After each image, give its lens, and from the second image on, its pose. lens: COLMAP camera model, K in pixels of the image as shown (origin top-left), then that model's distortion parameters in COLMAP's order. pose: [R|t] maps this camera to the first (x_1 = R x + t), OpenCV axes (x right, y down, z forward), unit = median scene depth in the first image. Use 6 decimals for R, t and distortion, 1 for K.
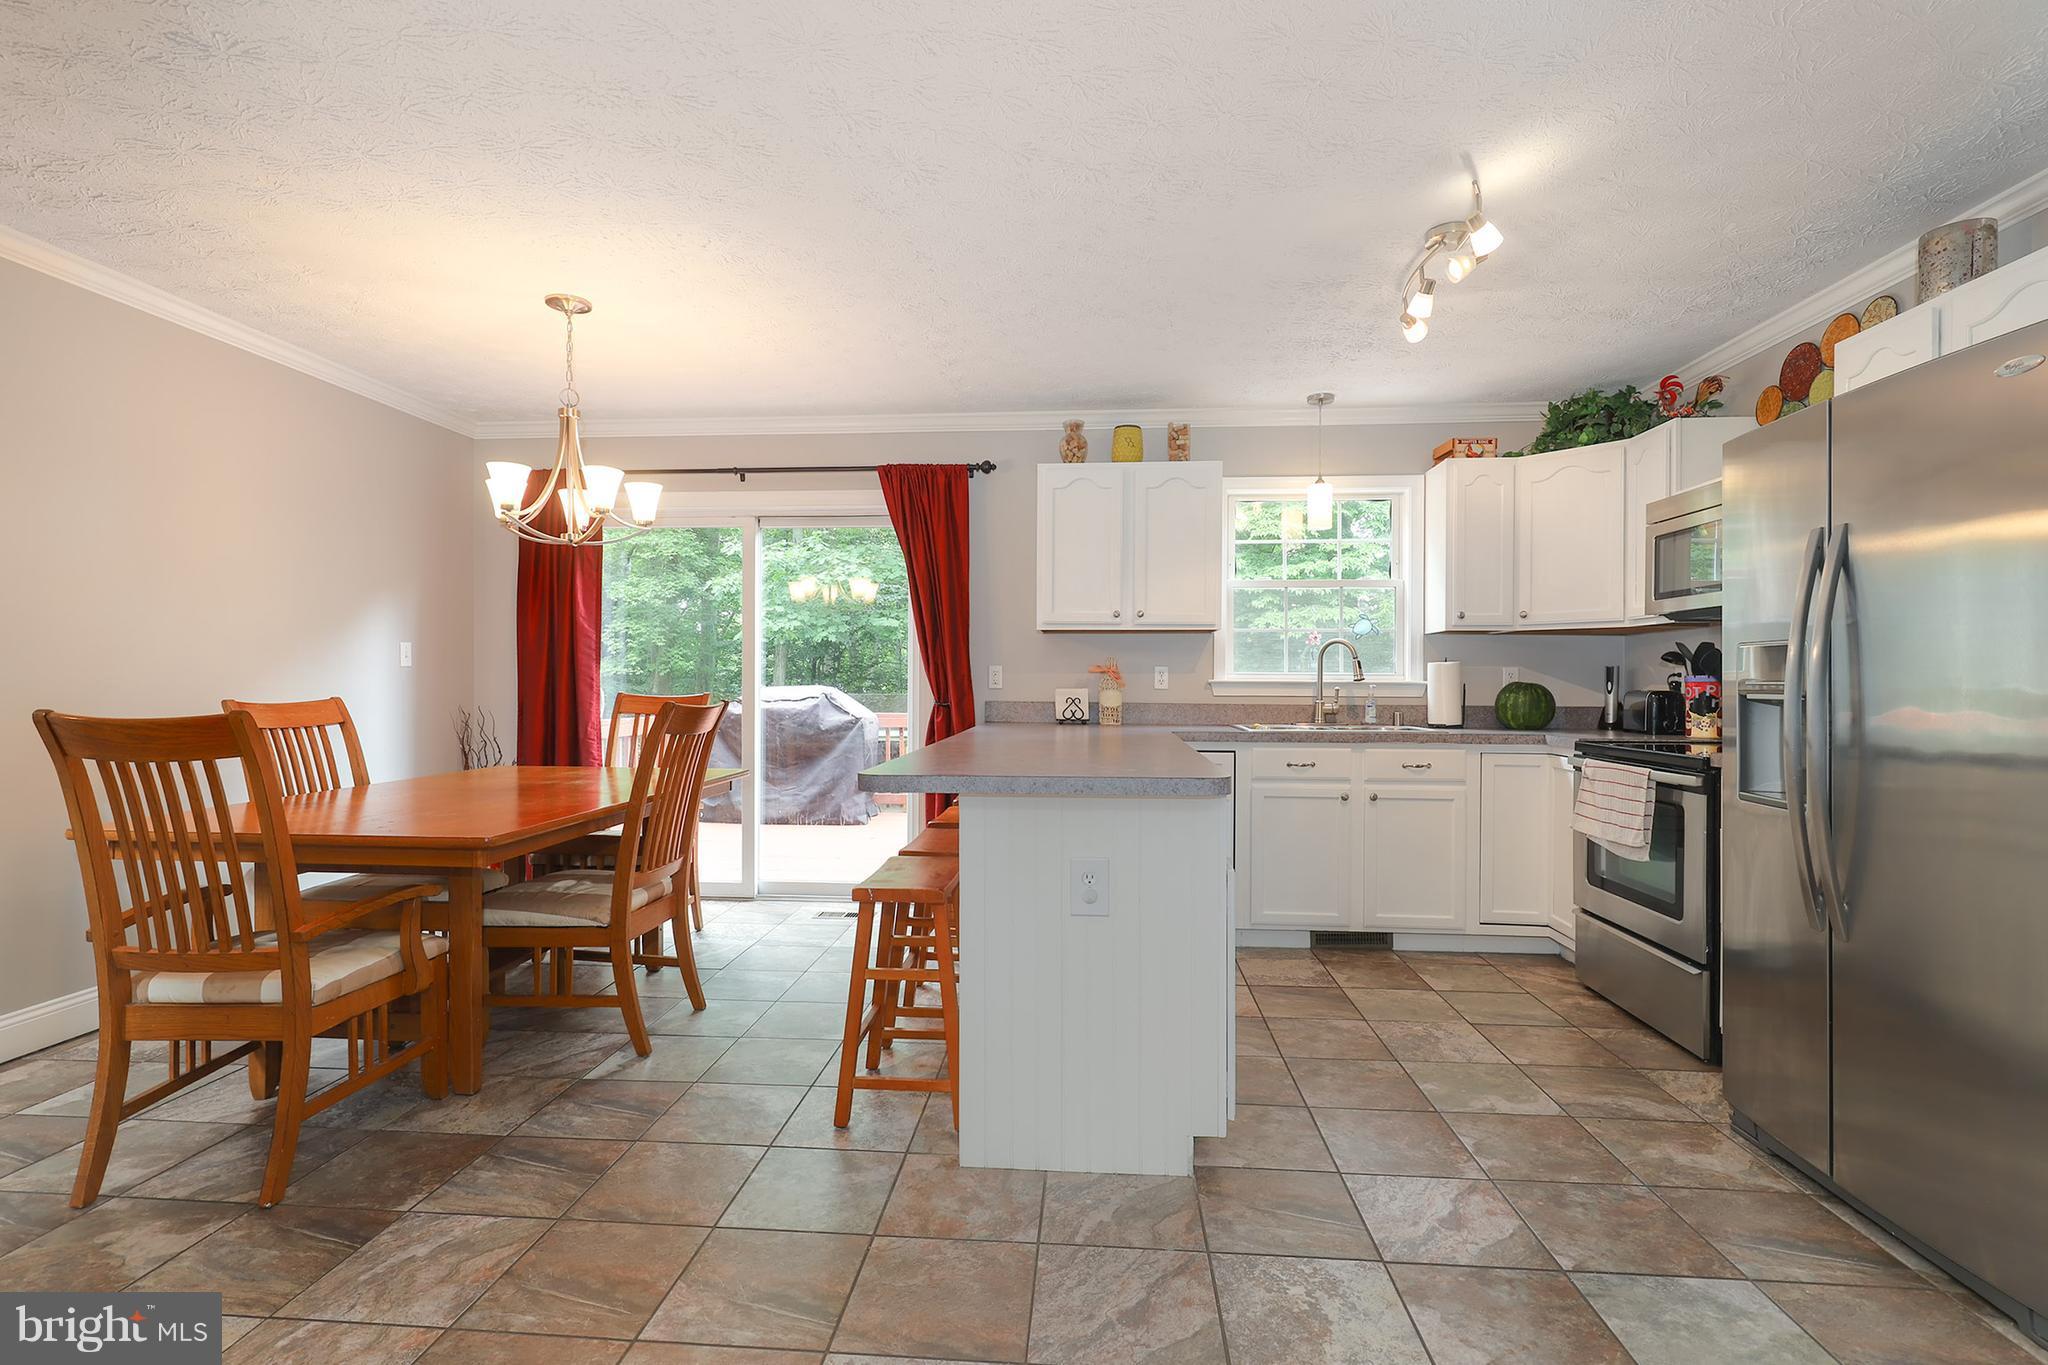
lens RADIAL K [[953.1, 0, 1016.4], [0, 953.1, 680.1], [0, 0, 1]] dist [0.000978, 0.000371]
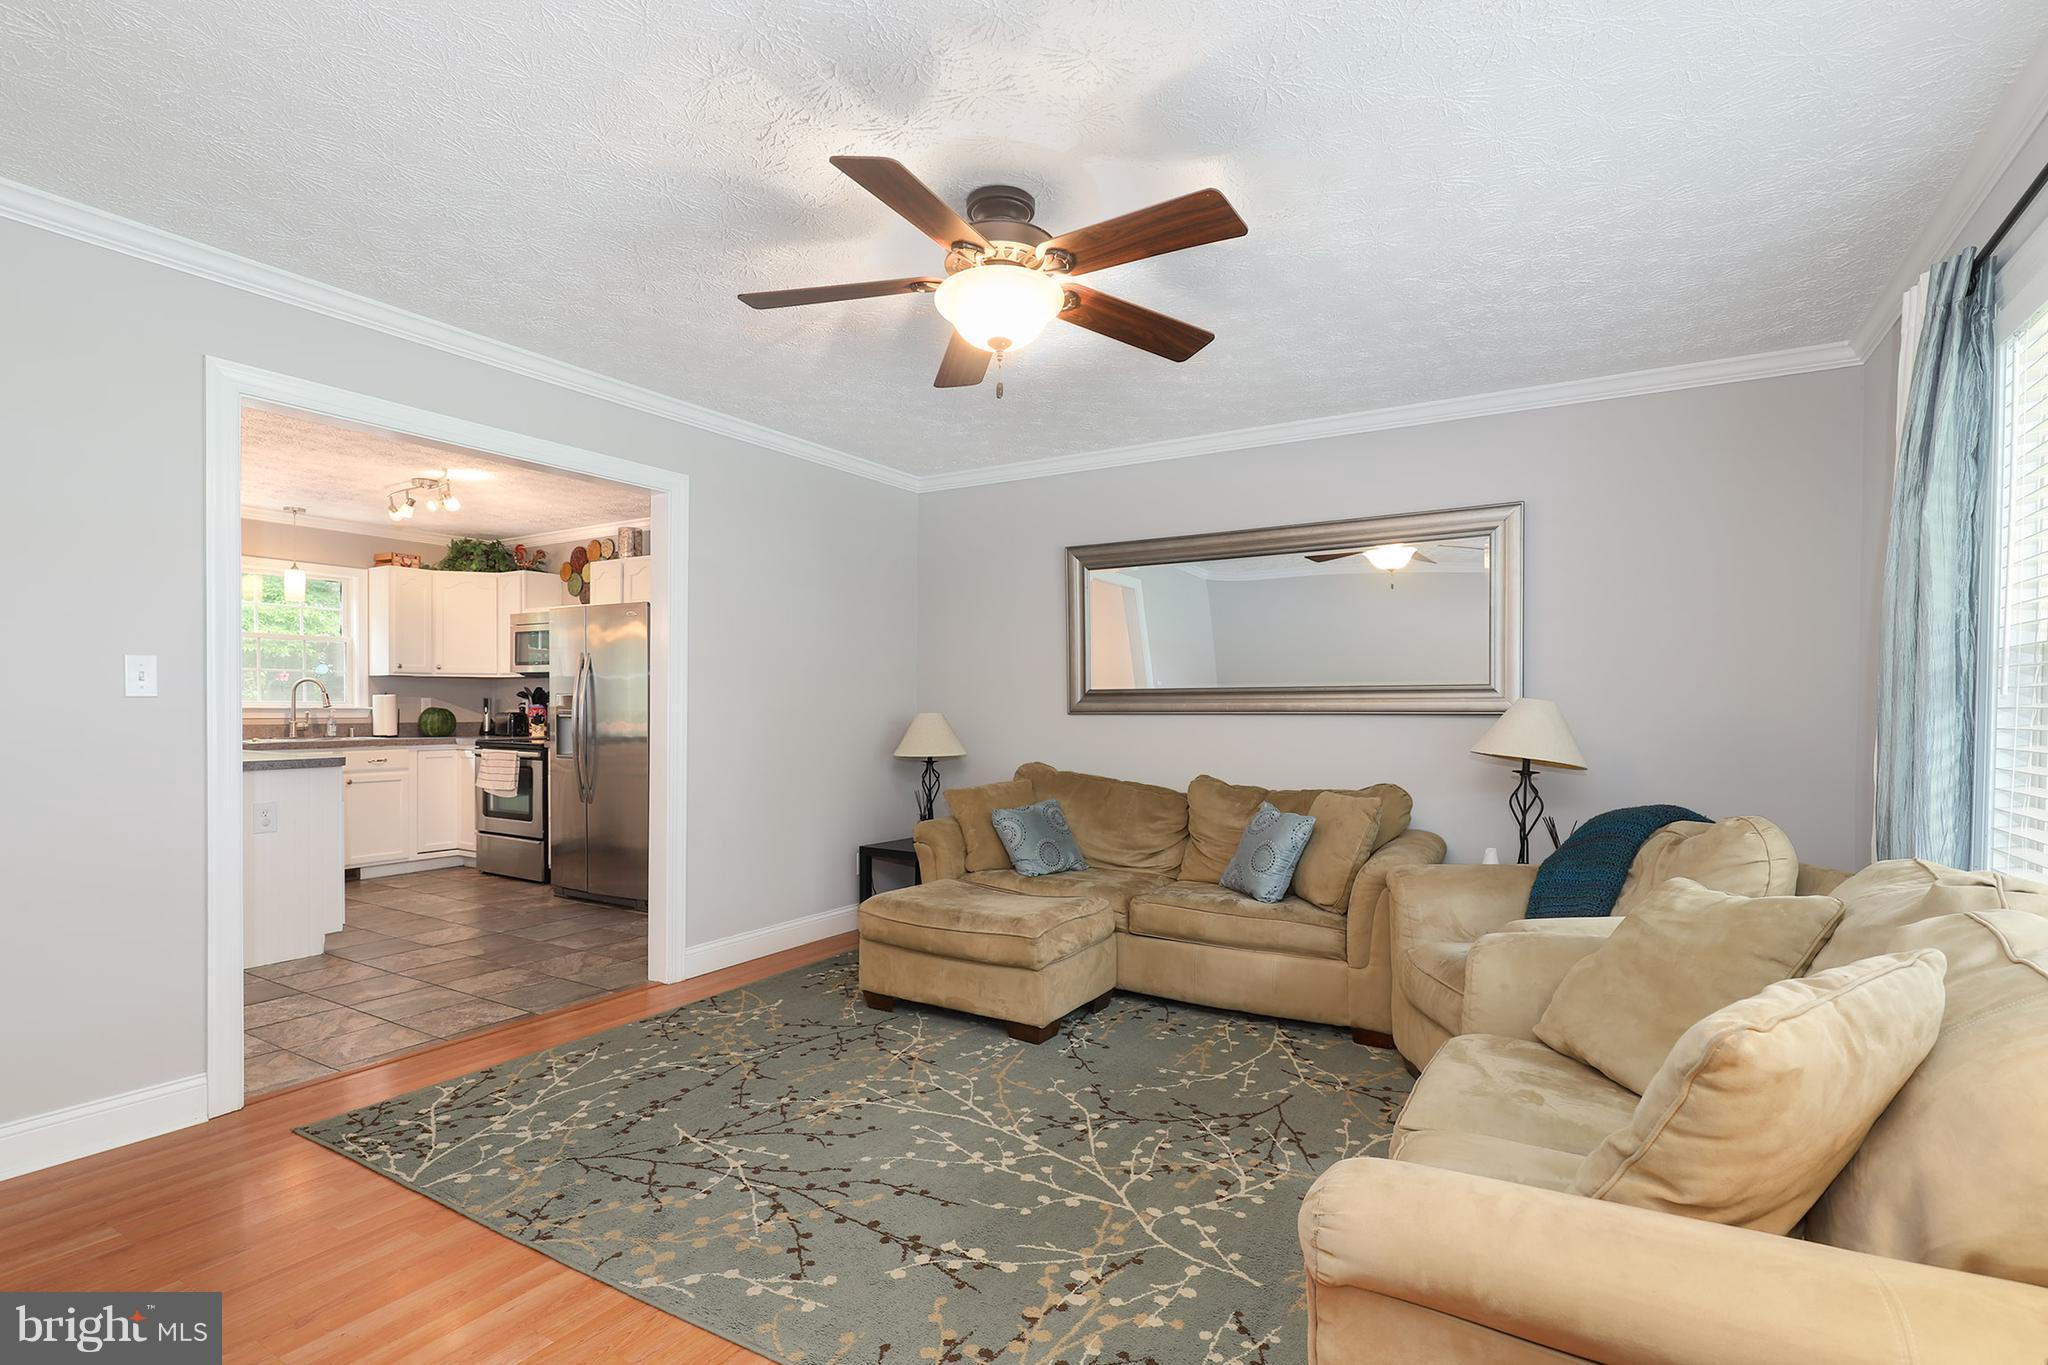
lens RADIAL K [[987.4, 0, 1029.6], [0, 987.4, 717.8], [0, 0, 1]] dist [0.001183, 0.000262]
pose [[0.447845, -0.014170, 0.893999, -0.607014], [-0.004279, 0.999829, 0.017991, -0.017660], [-0.894101, -0.011882, 0.447708, -0.767268]]
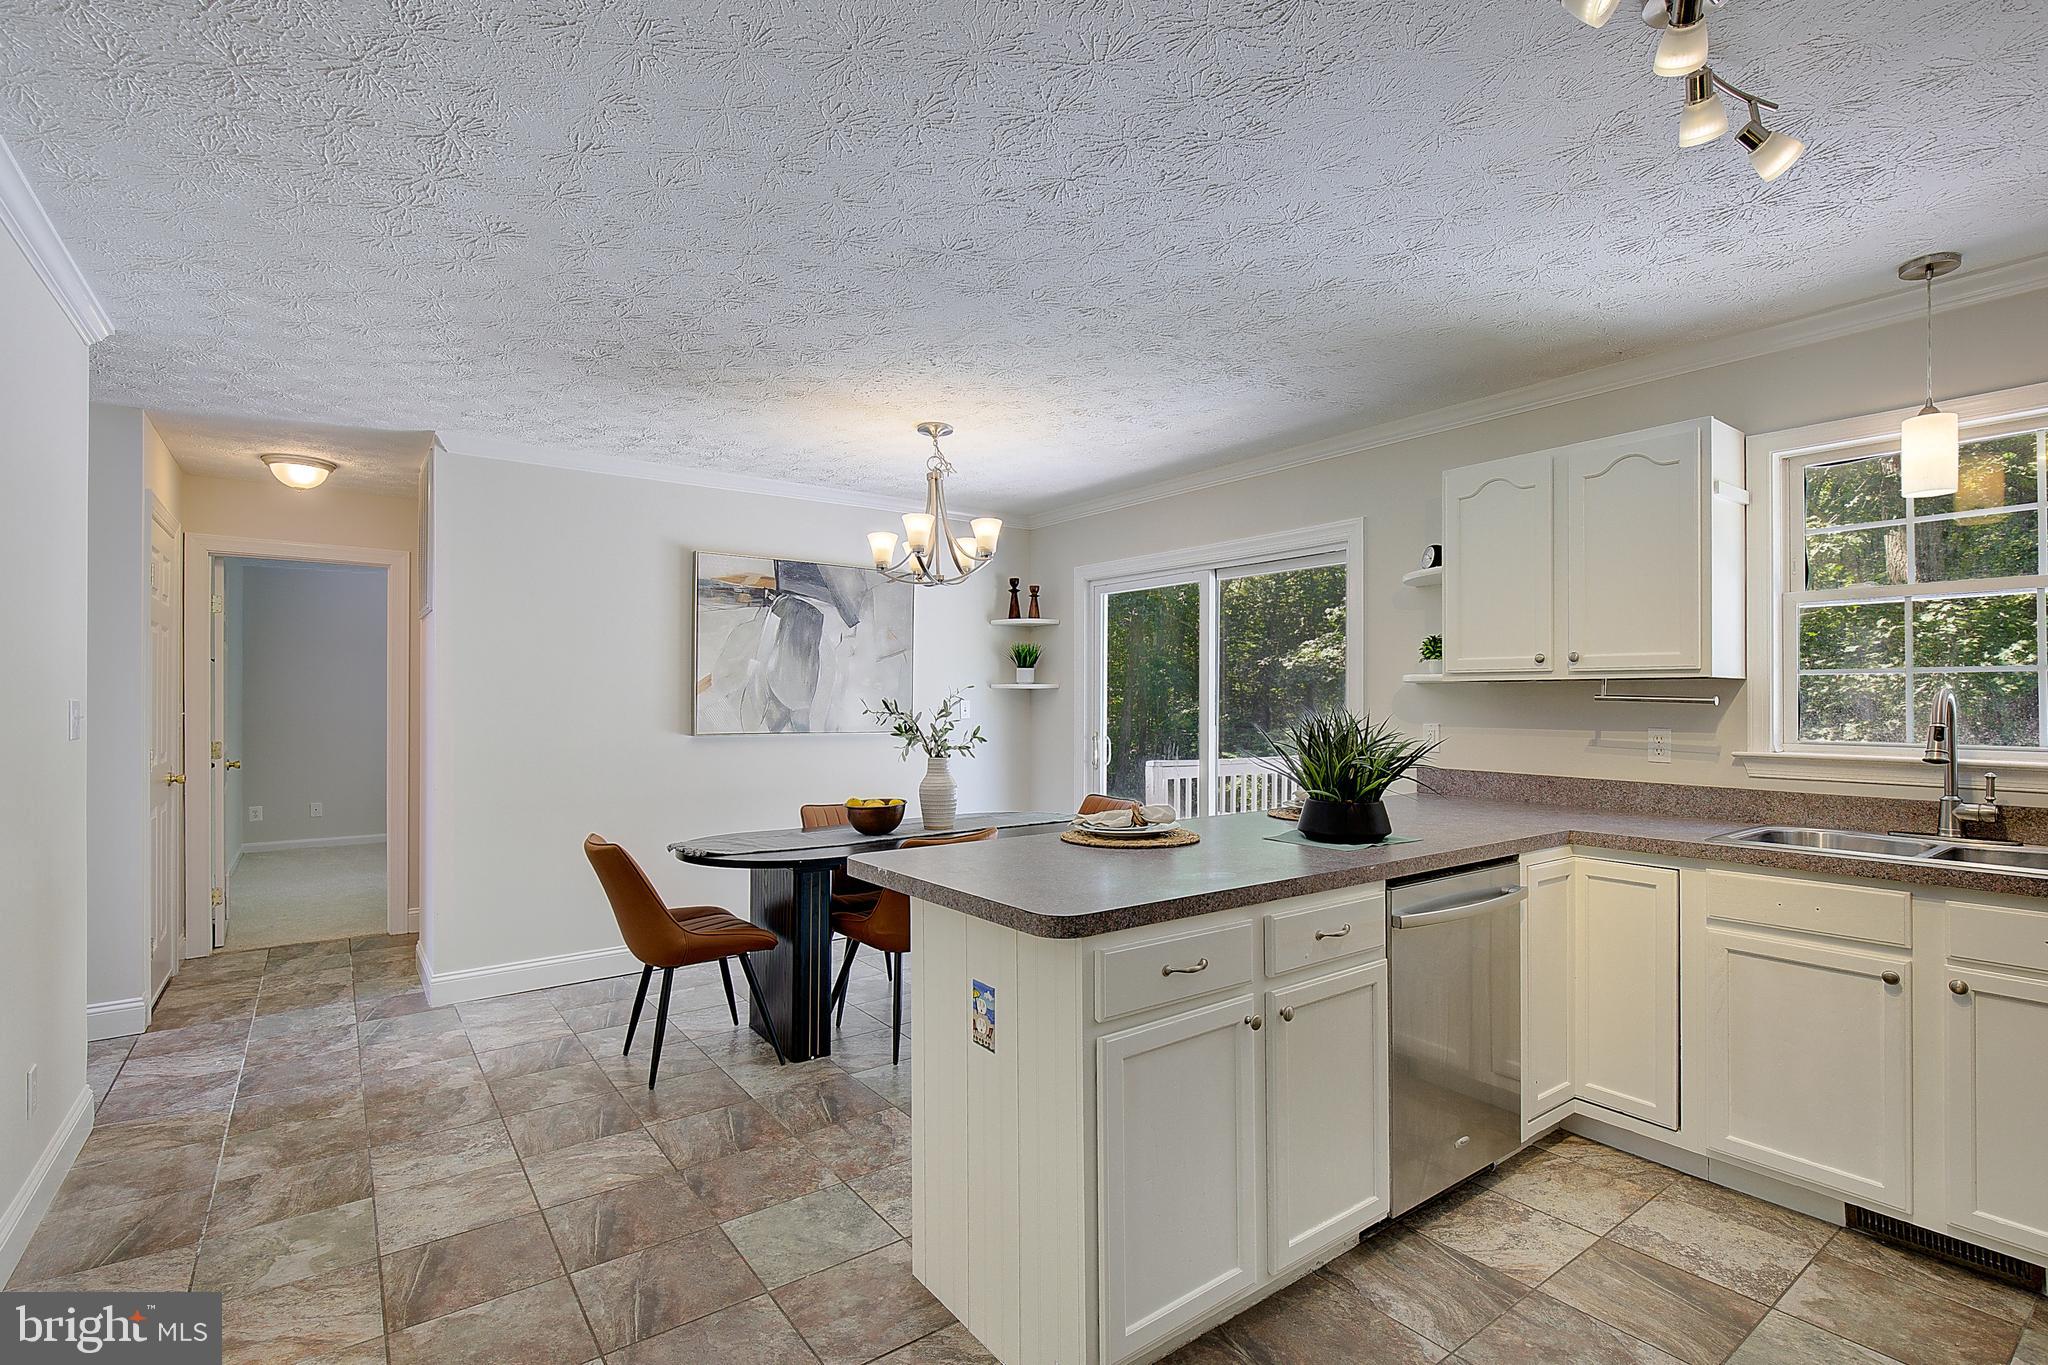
lens RADIAL K [[945.5, 0, 1042.7], [0, 945.5, 694.2], [0, 0, 1]] dist [-0.002149, -0.000815]
pose [[0.668545, -0.007907, -0.743630, 0.446410], [0.001967, 0.999959, -0.008864, -0.042511], [0.743669, 0.004464, 0.668533, 0.272300]]
